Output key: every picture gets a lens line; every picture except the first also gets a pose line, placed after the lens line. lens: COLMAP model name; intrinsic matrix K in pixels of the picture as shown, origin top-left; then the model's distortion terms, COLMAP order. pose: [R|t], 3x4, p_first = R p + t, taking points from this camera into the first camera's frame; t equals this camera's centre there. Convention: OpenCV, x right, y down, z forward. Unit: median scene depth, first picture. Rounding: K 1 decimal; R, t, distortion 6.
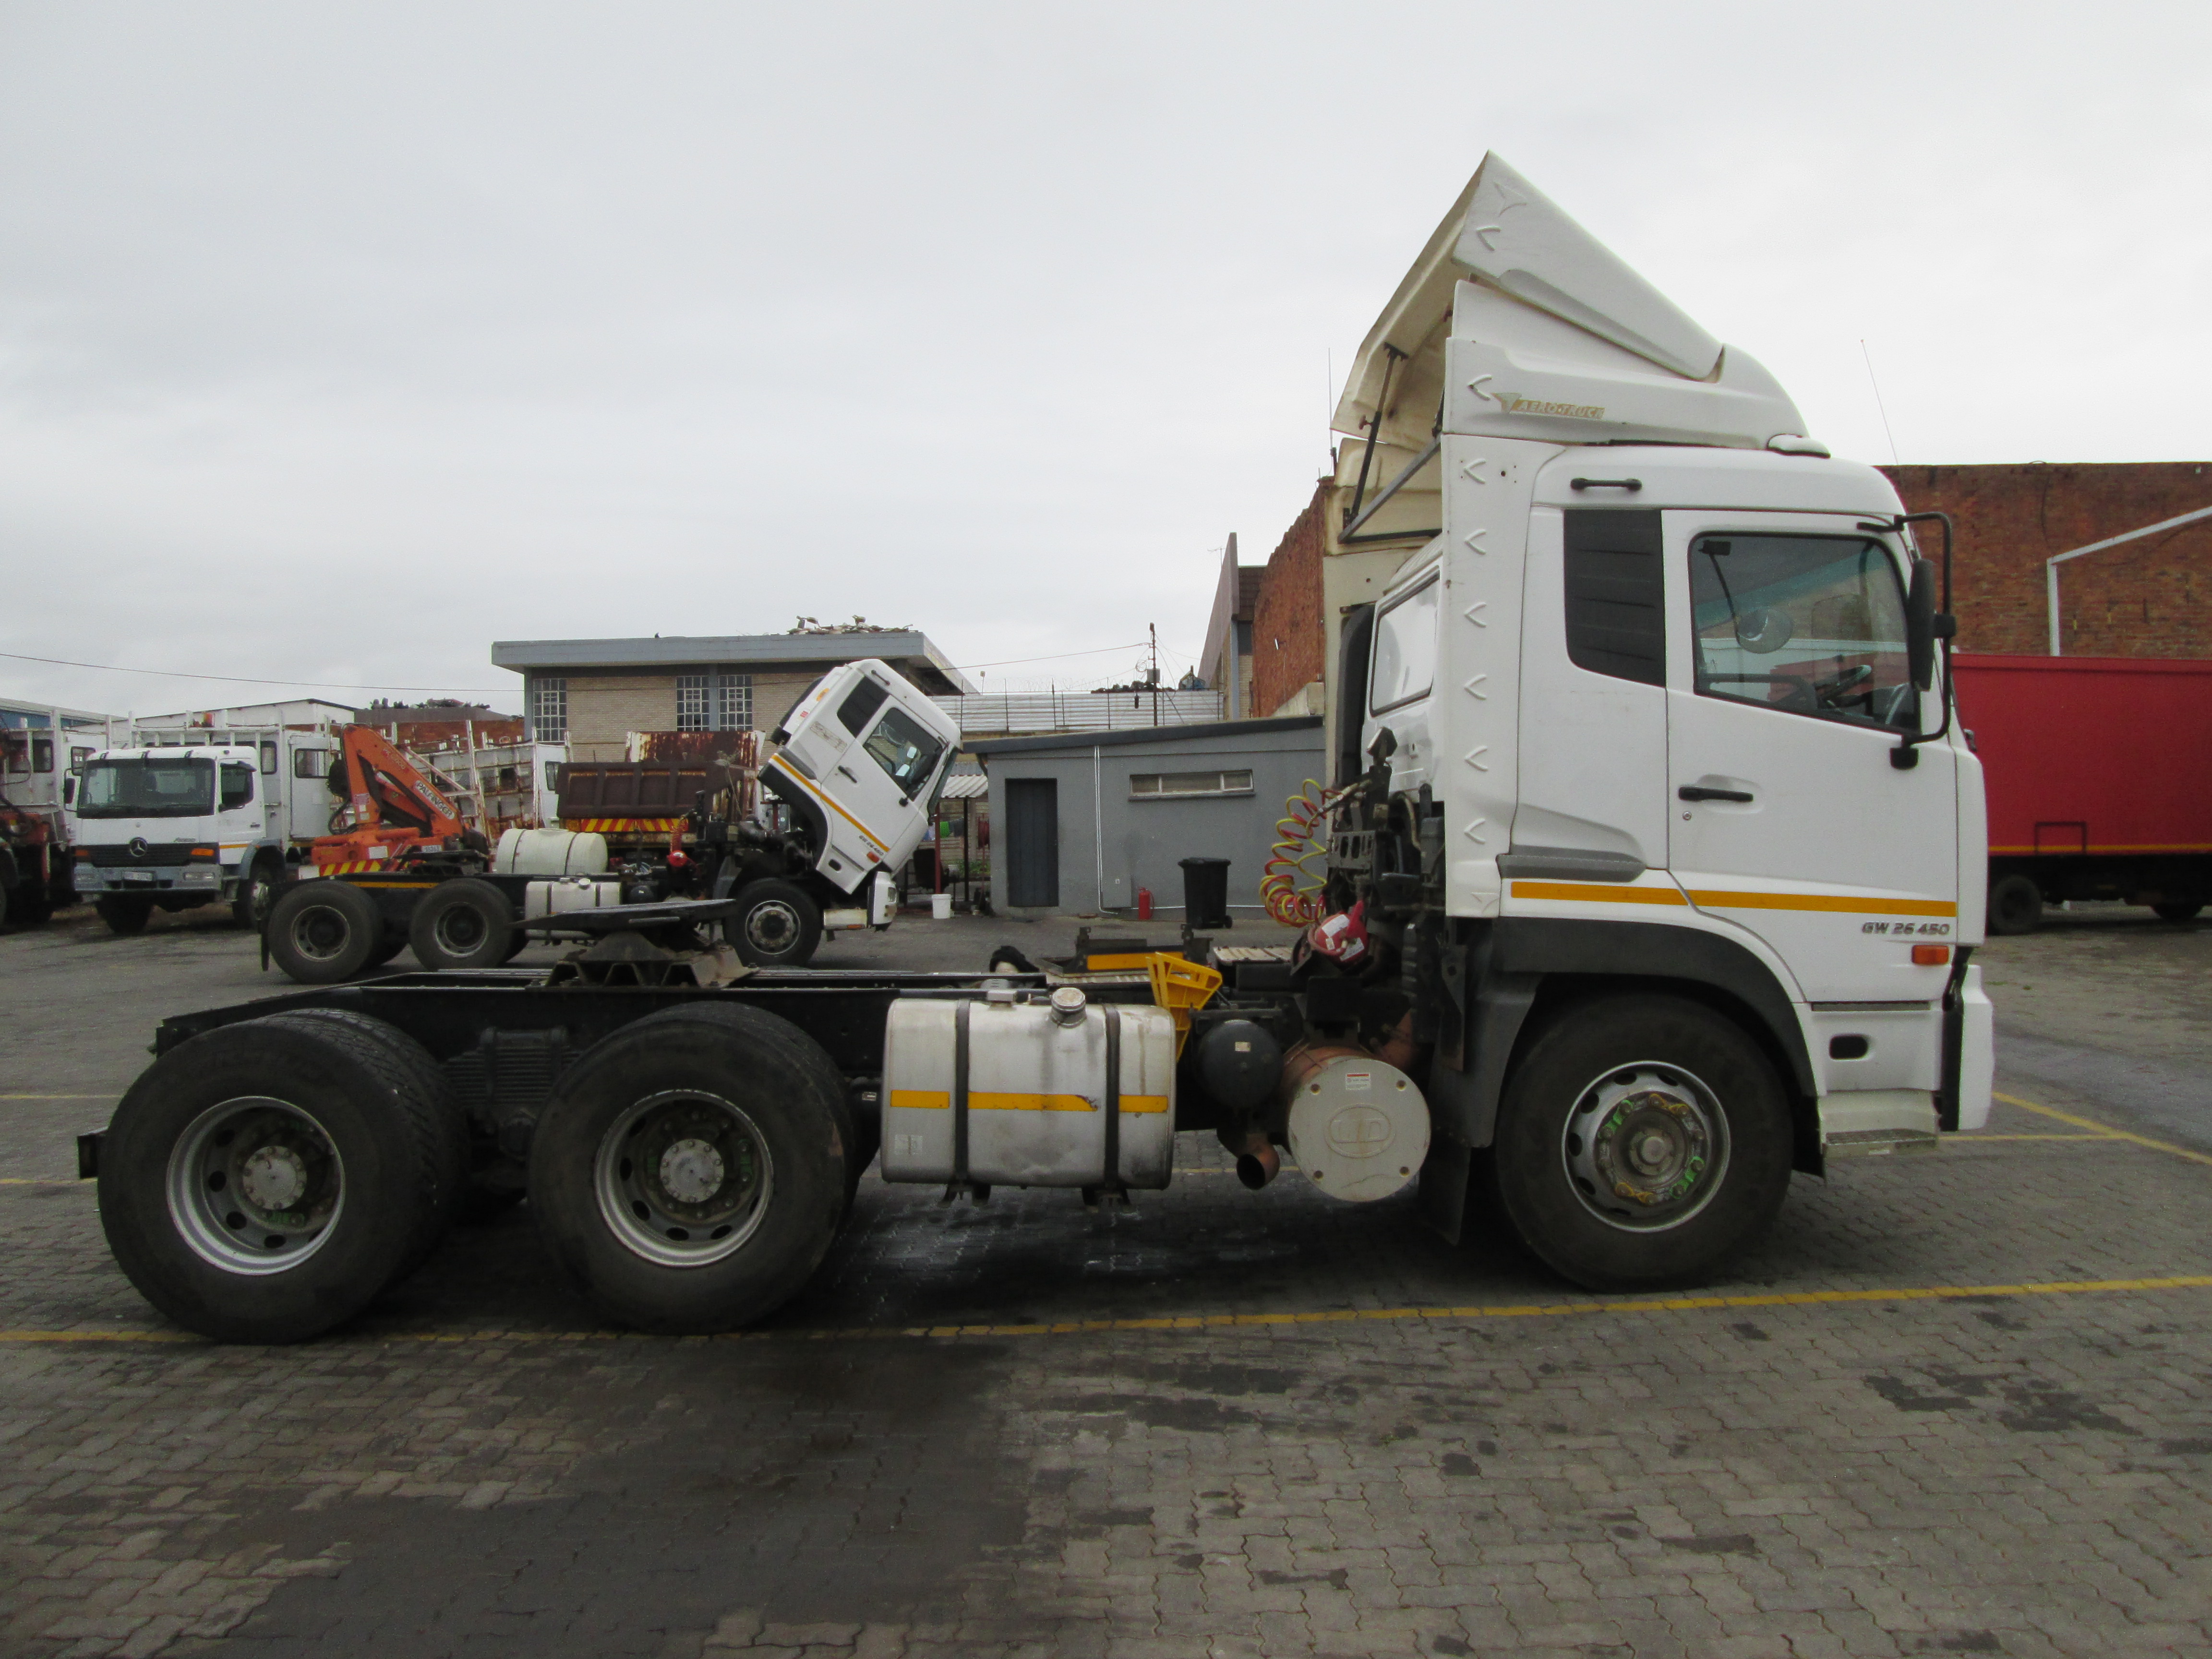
lens RADIAL K [[1825.1, 0, 1112.6], [0, 1825.1, 801.7], [0, 0, 1]] dist [-0.062105, 0.030546]
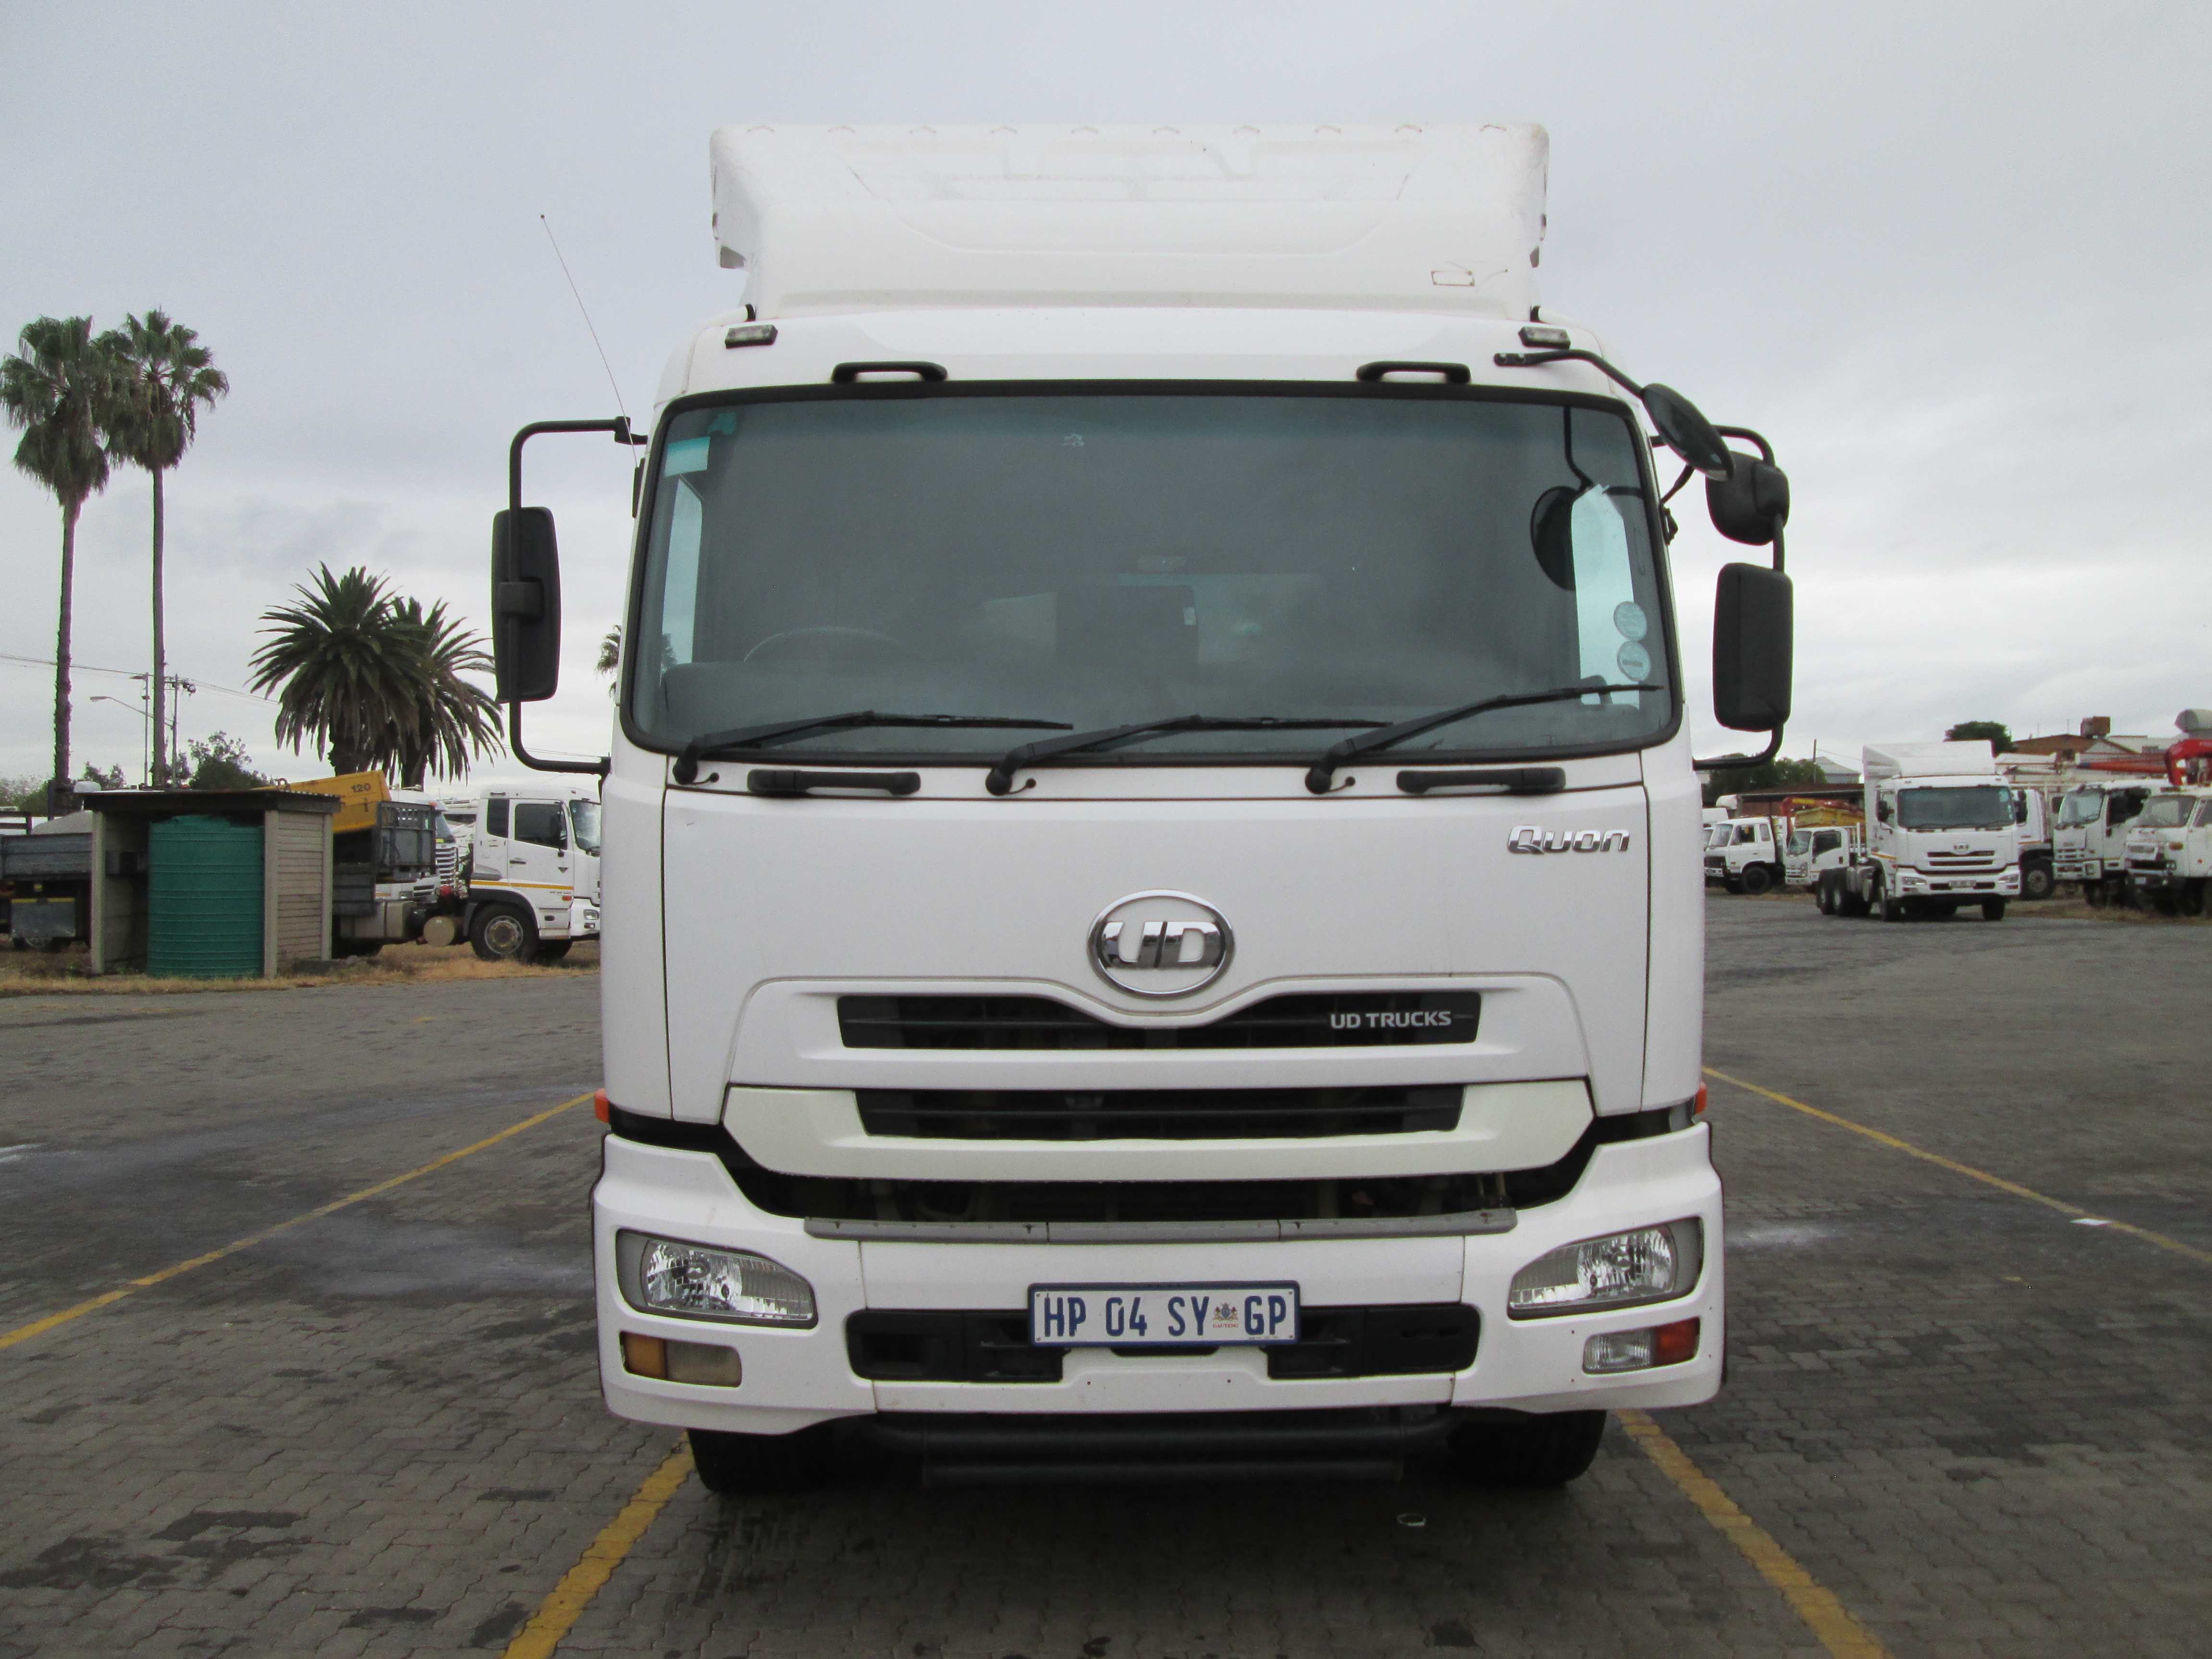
lens RADIAL K [[1825.1, 0, 1128.1], [0, 1825.1, 814.5], [0, 0, 1]] dist [-0.062105, 0.030546]
pose [[-0.014822, -0.006982, -0.999866, 1.118292], [0.028339, 0.999571, -0.007400, -0.007240], [0.999488, -0.028445, -0.014618, 1.229442]]
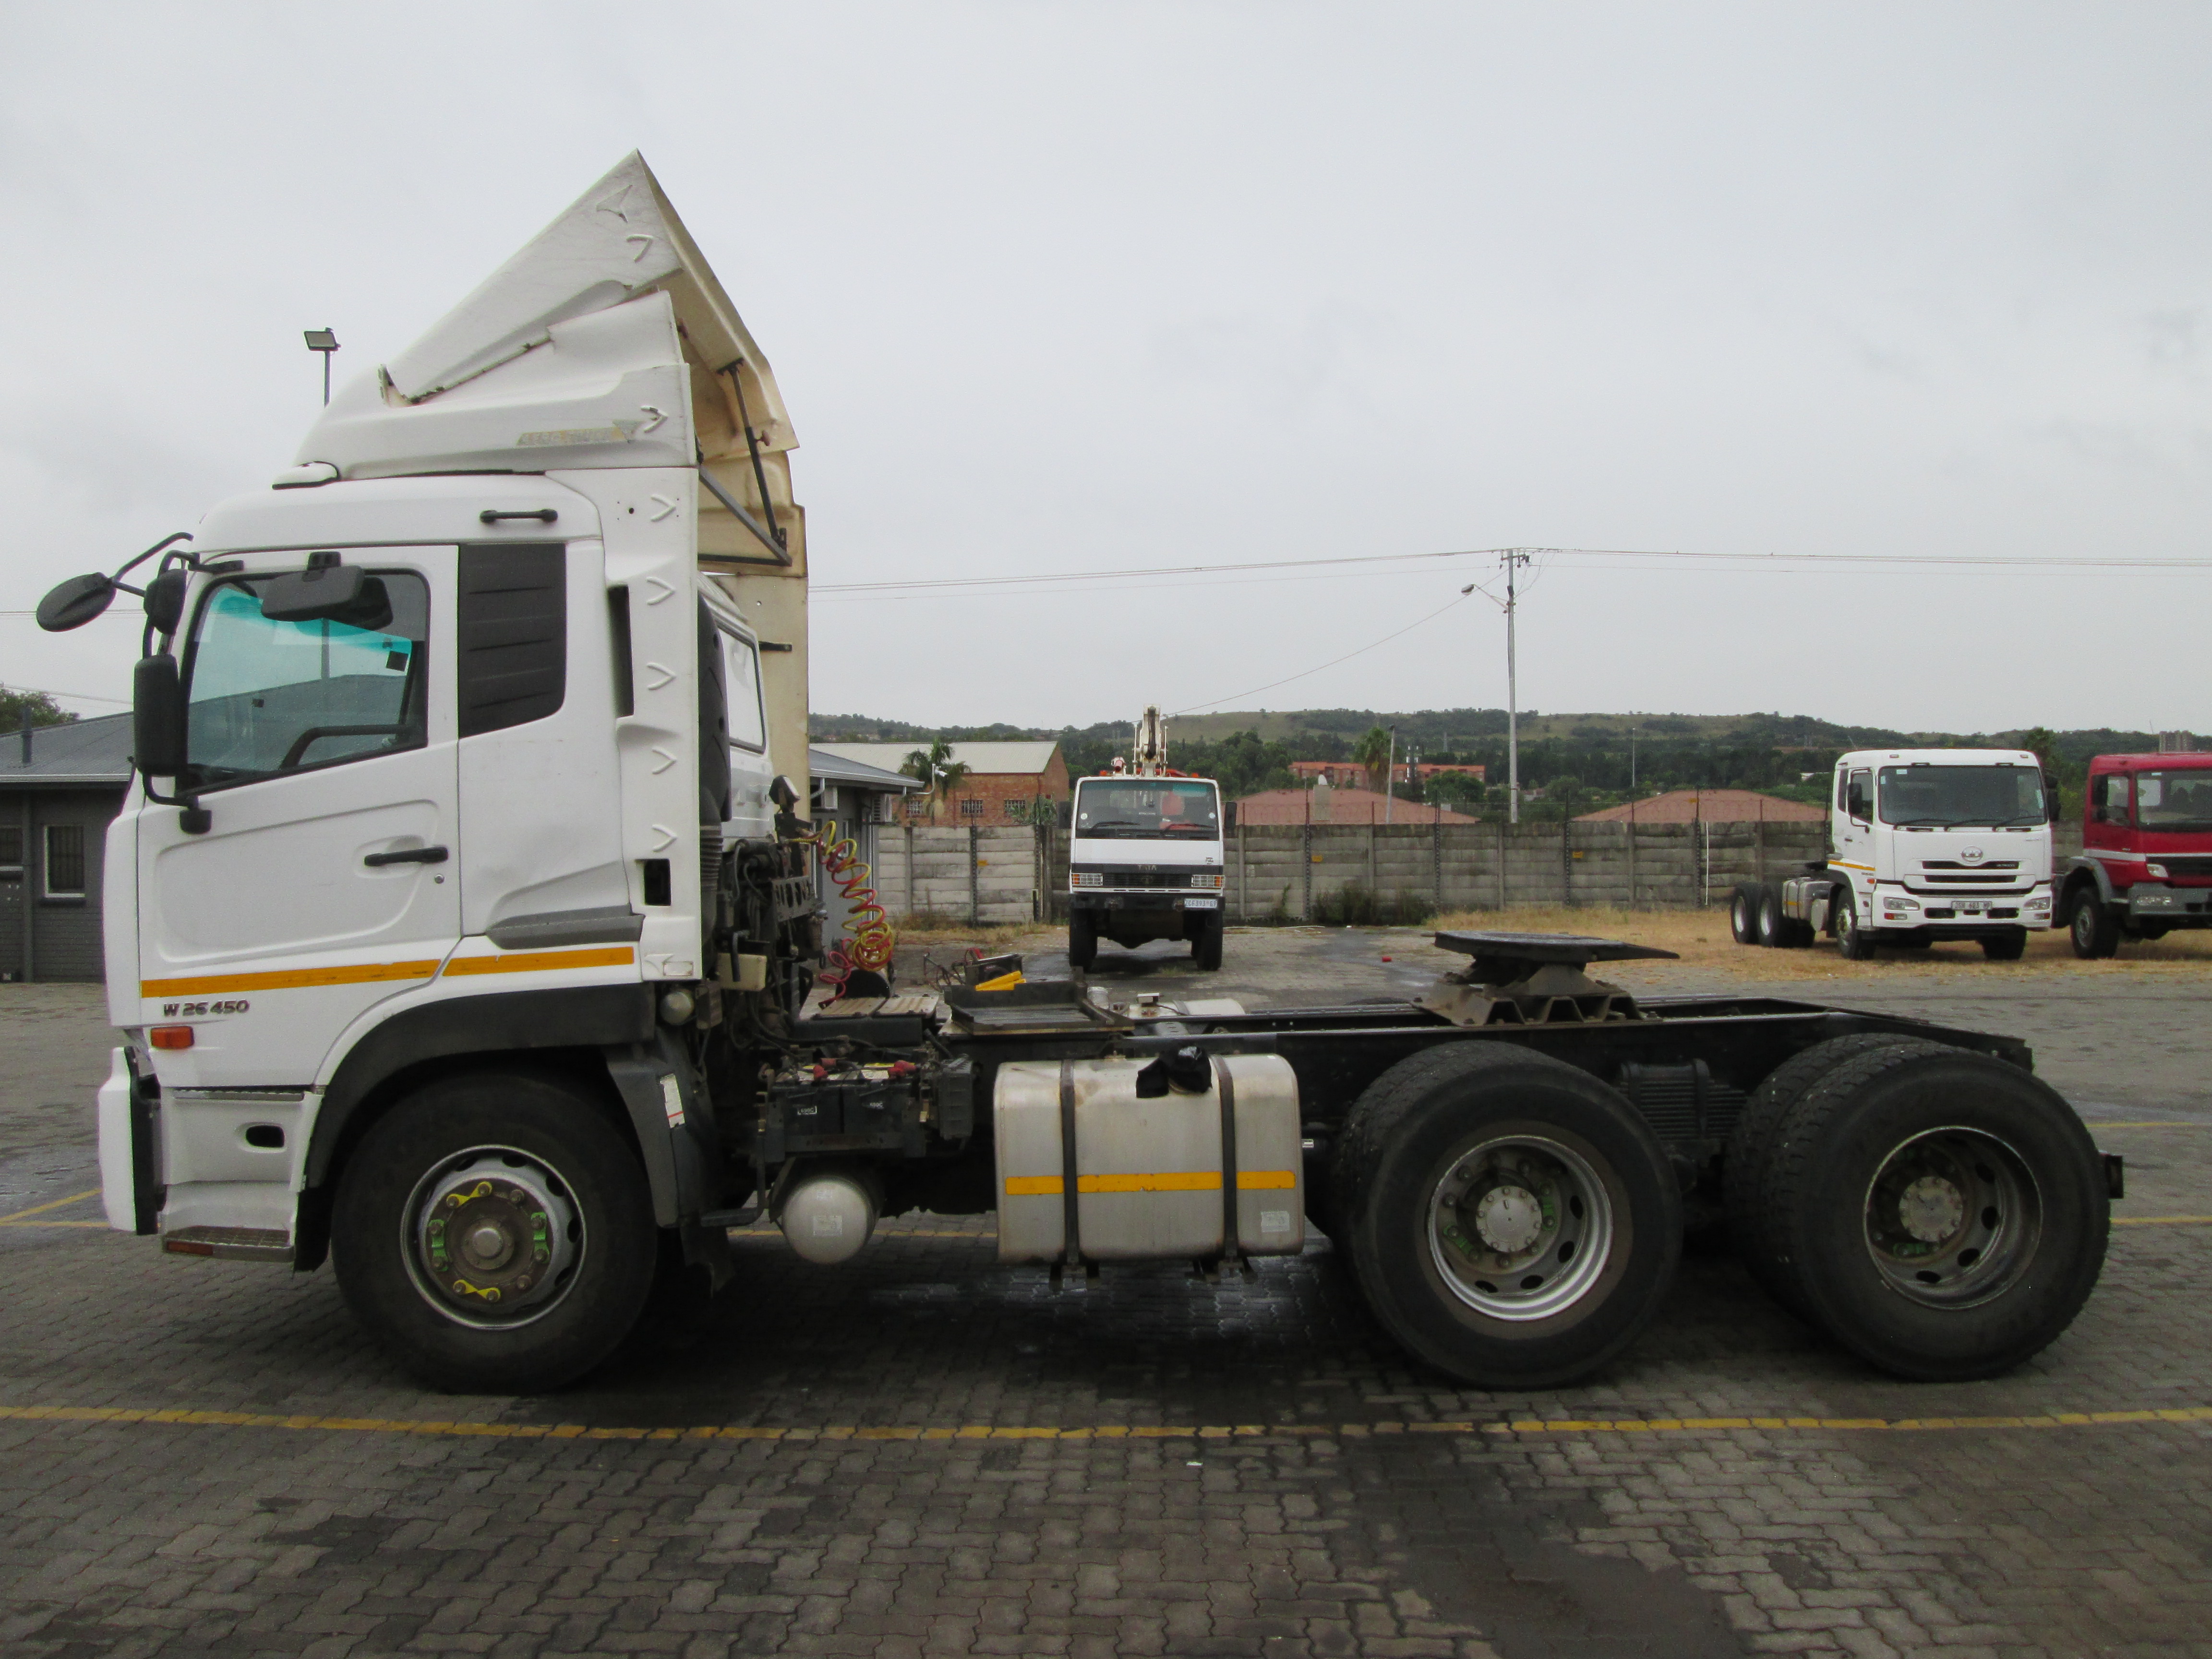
lens RADIAL K [[1825.1, 0, 1112.2], [0, 1825.1, 809.5], [0, 0, 1]] dist [-0.062105, 0.030546]
pose [[-0.999618, 0.024910, 0.012008, -0.053545], [0.024389, 0.998833, -0.041681, 0.029735], [-0.013032, -0.041372, -0.999059, 2.358190]]
